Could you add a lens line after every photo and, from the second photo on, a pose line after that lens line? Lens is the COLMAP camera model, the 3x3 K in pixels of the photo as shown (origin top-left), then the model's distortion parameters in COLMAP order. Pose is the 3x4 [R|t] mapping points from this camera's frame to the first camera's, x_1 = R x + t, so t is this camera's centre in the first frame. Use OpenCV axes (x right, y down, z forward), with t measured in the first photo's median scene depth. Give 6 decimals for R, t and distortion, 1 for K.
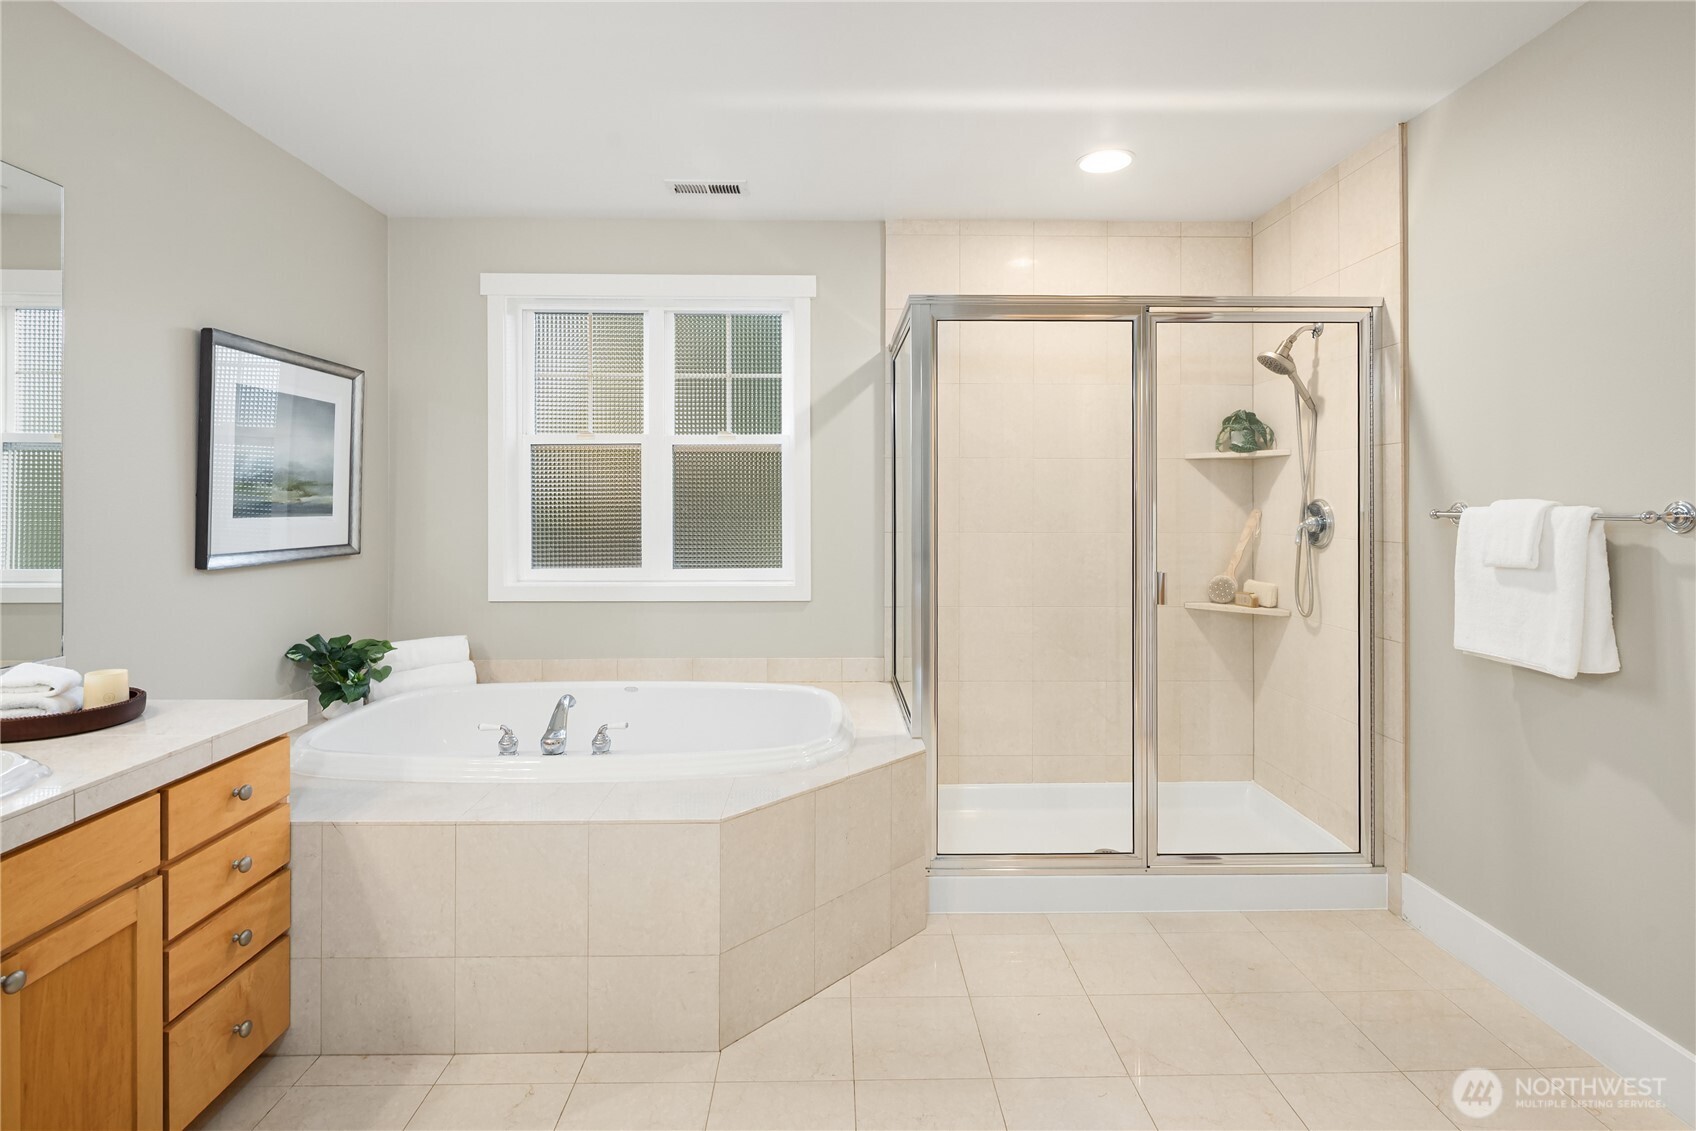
lens RADIAL K [[821.8, 0, 861.0], [0, 821.8, 492.7], [0, 0, 1]] dist [0.003783, -0.004237]
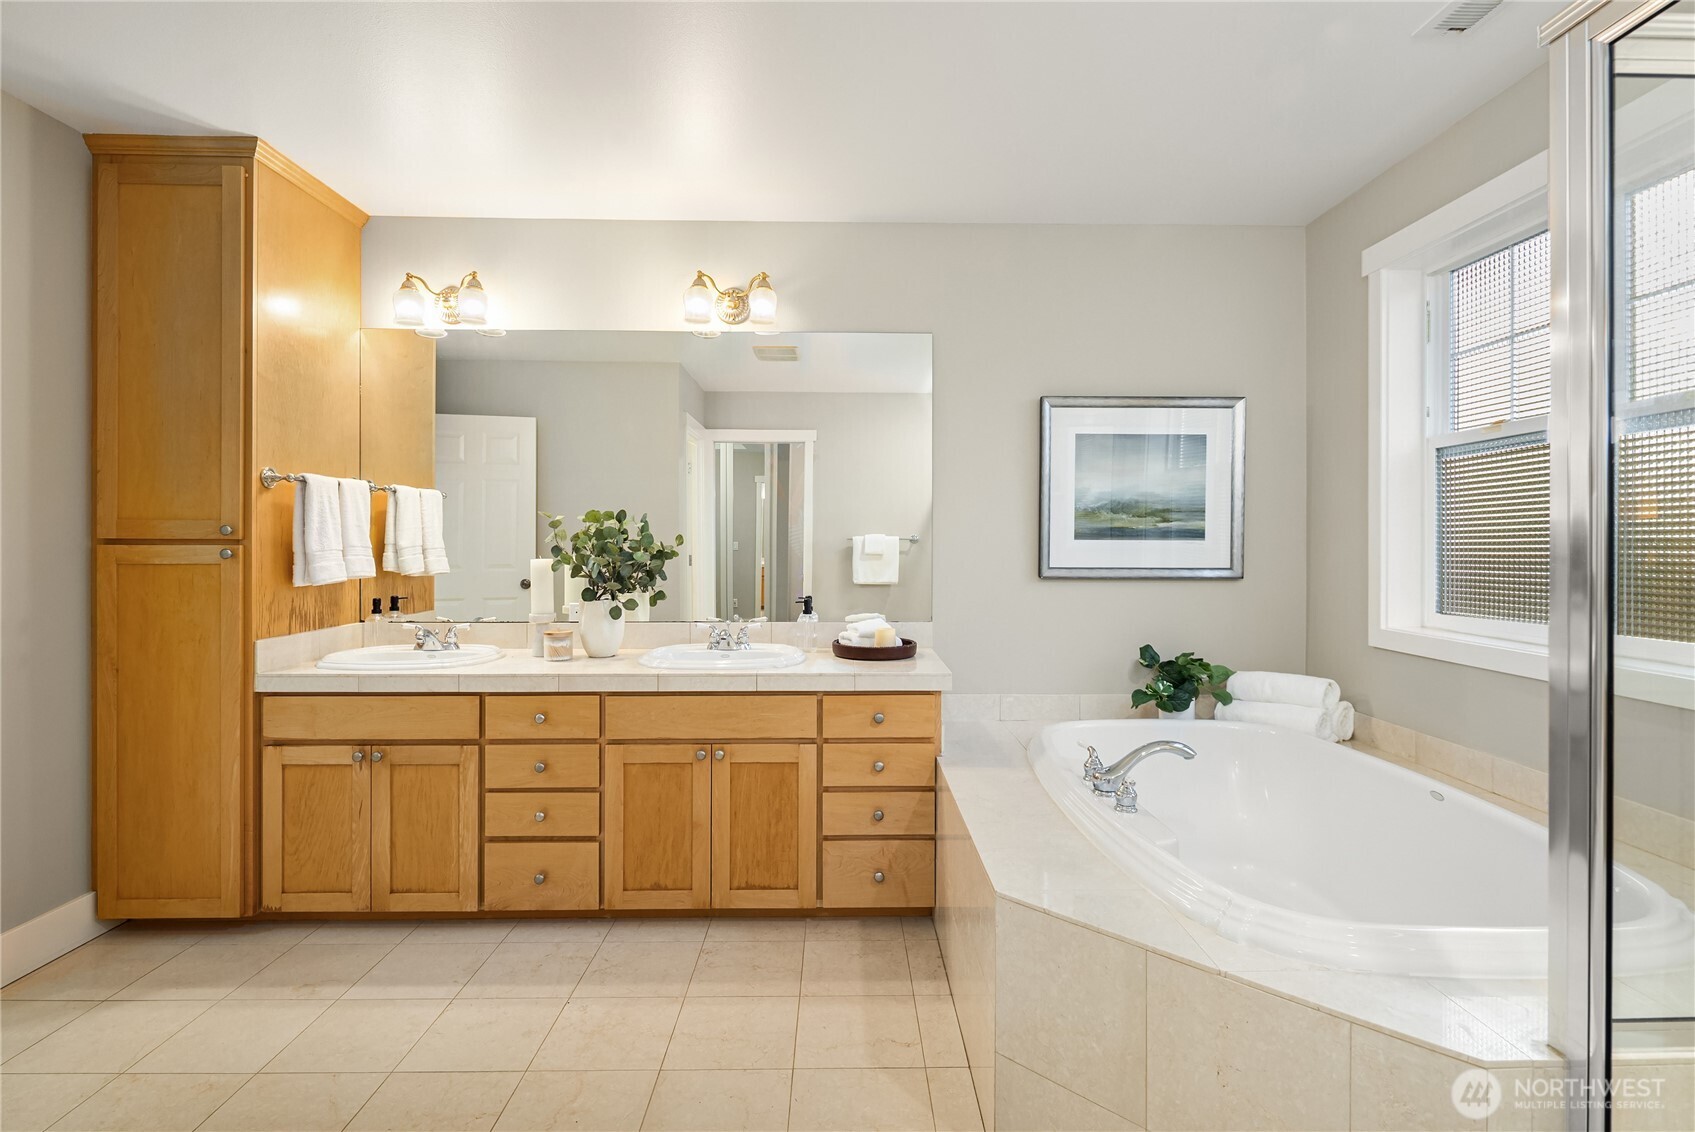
lens RADIAL K [[821.3, 0, 852.0], [0, 821.3, 549.3], [0, 0, 1]] dist [0.003783, -0.004237]
pose [[0.006704, 0.008539, -0.999941, 0.445999], [0.006778, 0.999940, 0.008584, 0.029239], [0.999955, -0.006835, 0.006646, 0.577578]]
